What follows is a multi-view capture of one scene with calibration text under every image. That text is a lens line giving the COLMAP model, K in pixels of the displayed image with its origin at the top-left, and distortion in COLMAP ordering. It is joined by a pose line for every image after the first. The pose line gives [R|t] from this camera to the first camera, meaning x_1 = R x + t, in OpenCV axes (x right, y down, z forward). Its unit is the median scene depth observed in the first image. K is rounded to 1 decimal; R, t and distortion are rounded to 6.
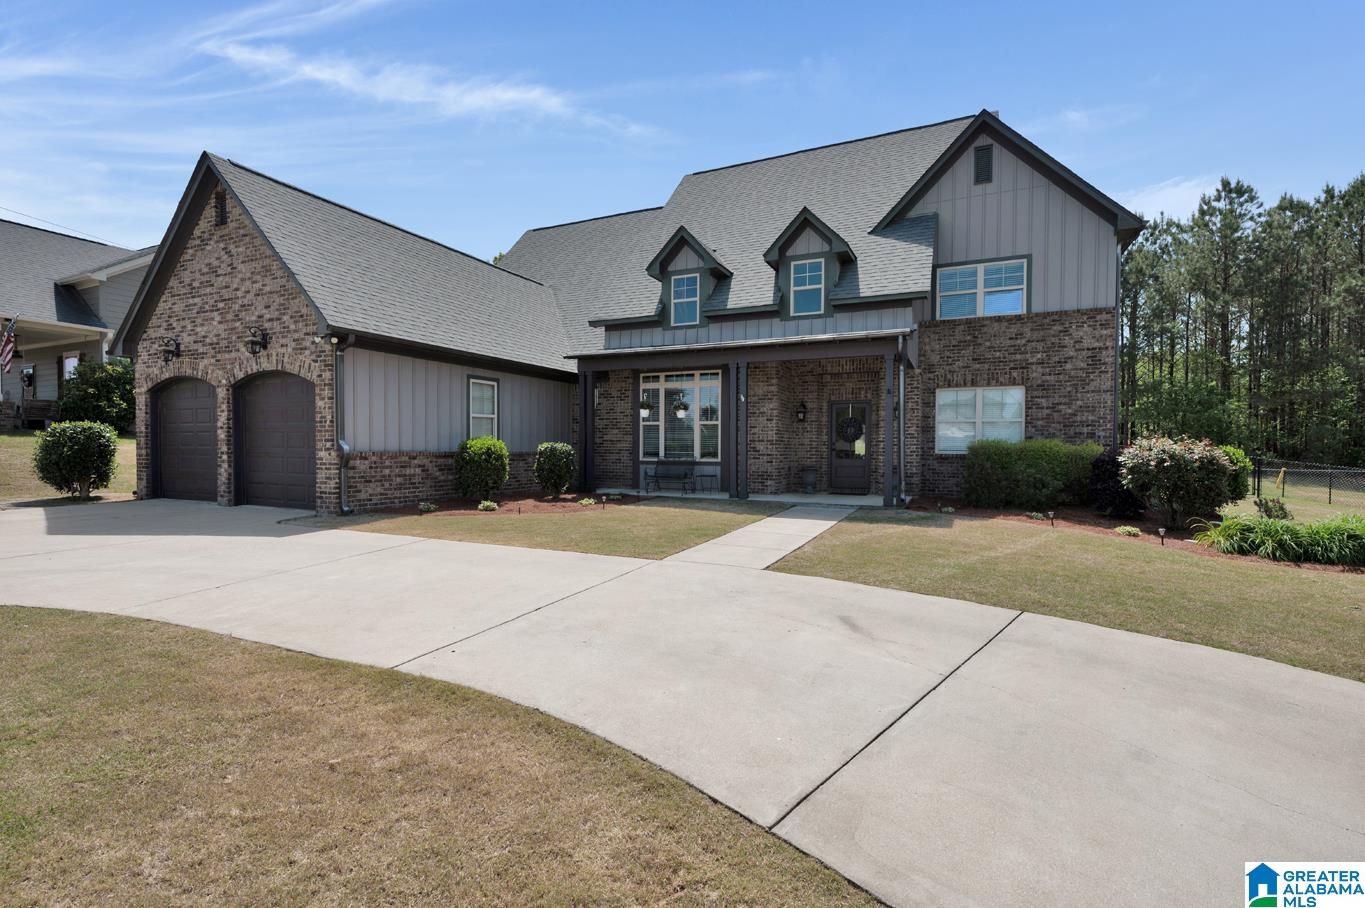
lens RADIAL K [[614.0, 0, 682.4], [0, 614.0, 454.6], [0, 0, 1]] dist [-0.000957, 0.000150]
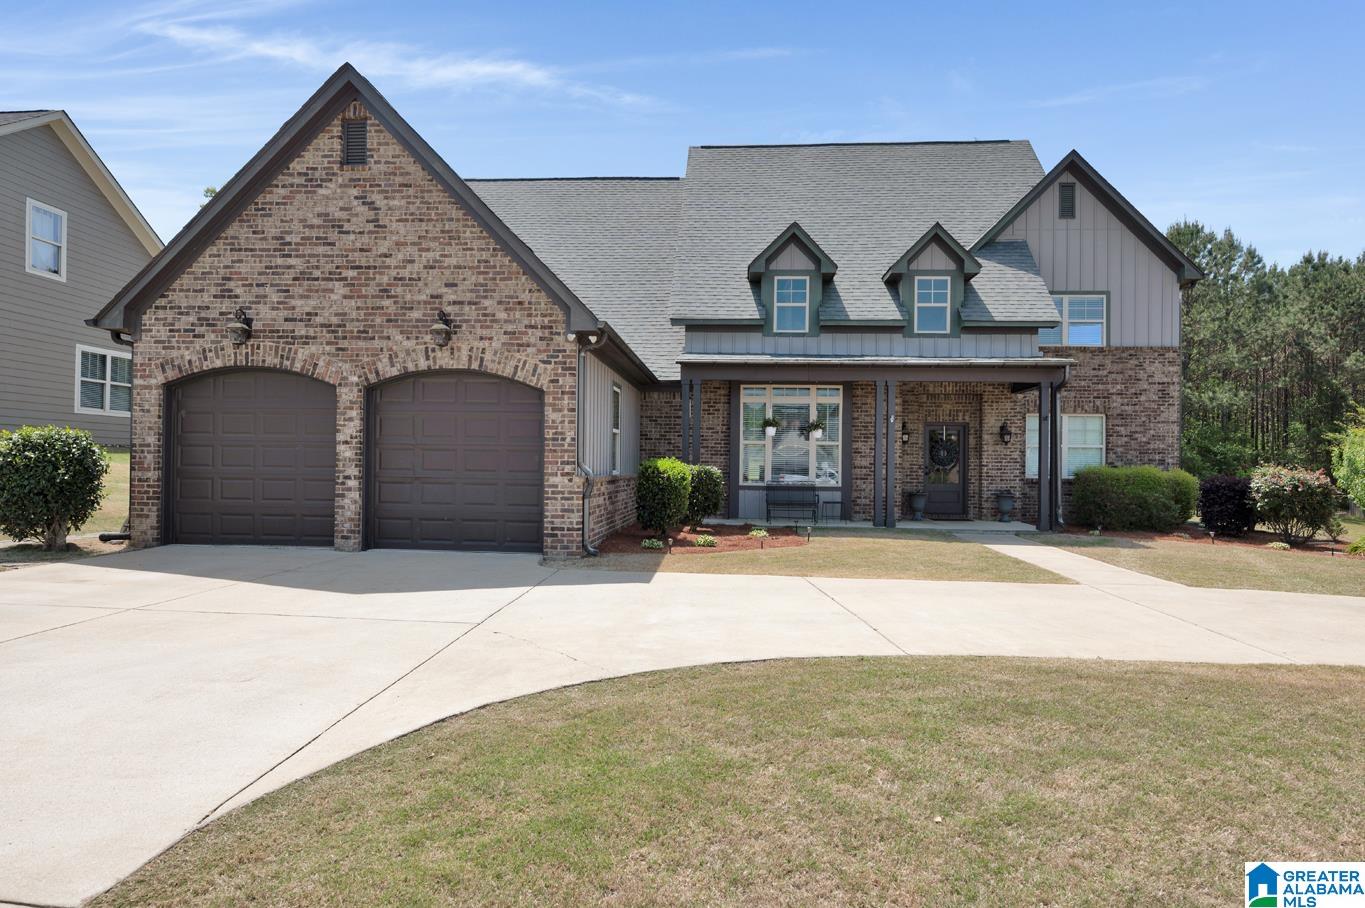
lens RADIAL K [[791.4, 0, 681.2], [0, 791.4, 453.1], [0, 0, 1]] dist [-0.000555, -0.001186]
pose [[0.932819, 0.012838, 0.360116, -0.641931], [-0.004055, 0.999676, -0.025132, -0.008581], [-0.360322, 0.021983, 0.932569, -0.006754]]
